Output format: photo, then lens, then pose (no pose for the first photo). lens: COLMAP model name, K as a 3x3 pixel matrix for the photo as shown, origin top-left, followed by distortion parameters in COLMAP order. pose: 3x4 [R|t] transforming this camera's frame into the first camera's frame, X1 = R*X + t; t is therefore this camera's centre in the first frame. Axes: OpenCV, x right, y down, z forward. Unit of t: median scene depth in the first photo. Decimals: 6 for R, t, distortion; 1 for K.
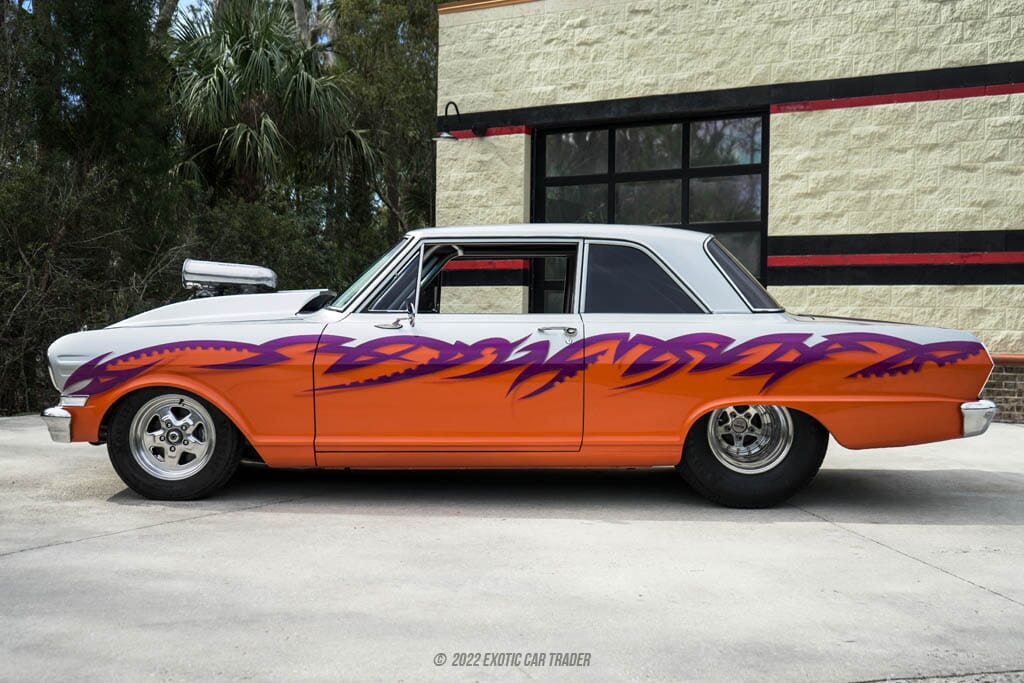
lens RADIAL K [[1148.5, 0, 473.8], [0, 1148.5, 342.2], [0, 0, 1]] dist [0.010769, -0.022857]
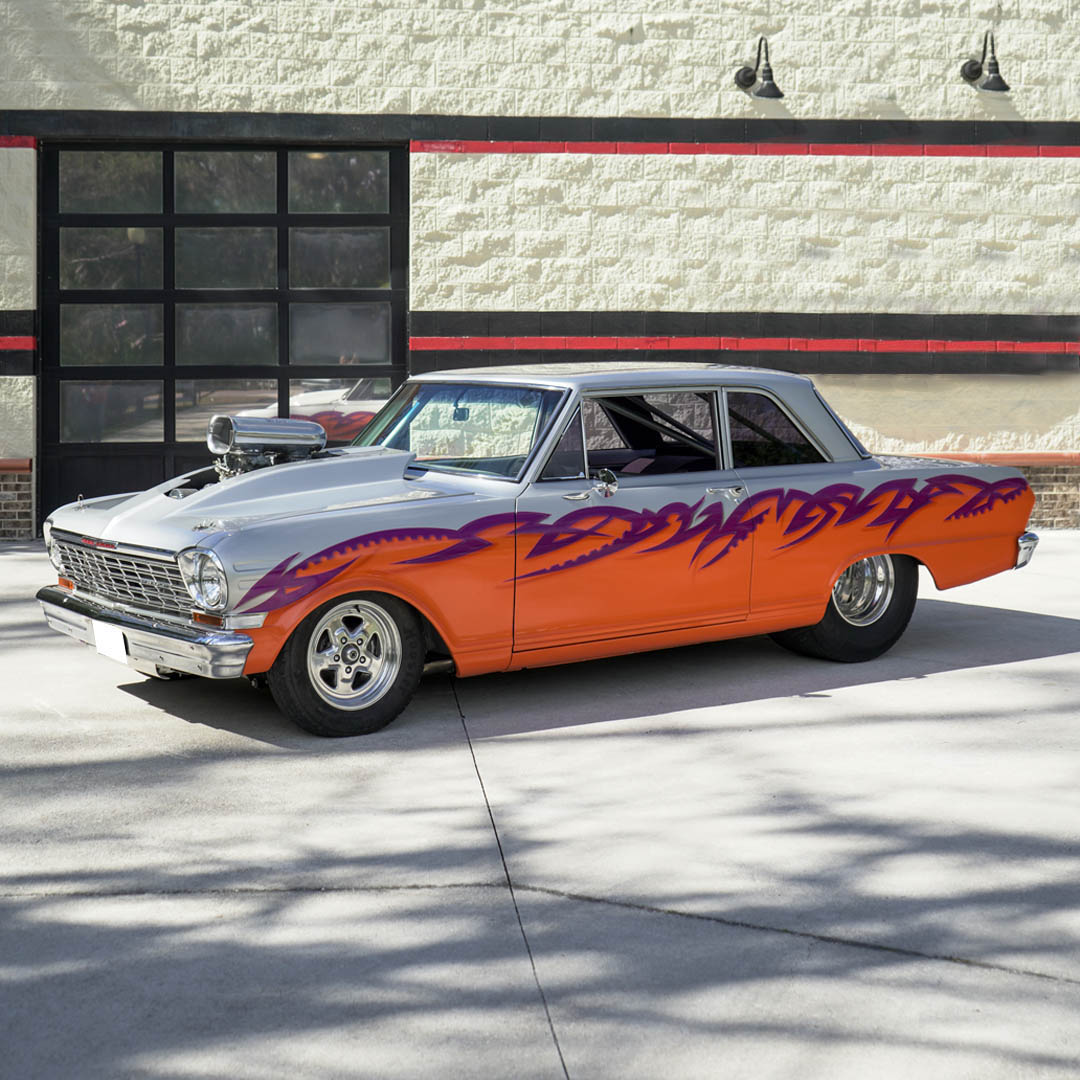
lens RADIAL K [[1880.4, 0, 538.9], [0, 1880.4, 329.4], [0, 0, 1]] dist [-0.015266, -0.096688]
pose [[0.798731, -0.008005, 0.601635, -0.819371], [0.027613, 0.999346, -0.023362, -0.093091], [-0.601054, 0.035273, 0.798429, -0.095054]]
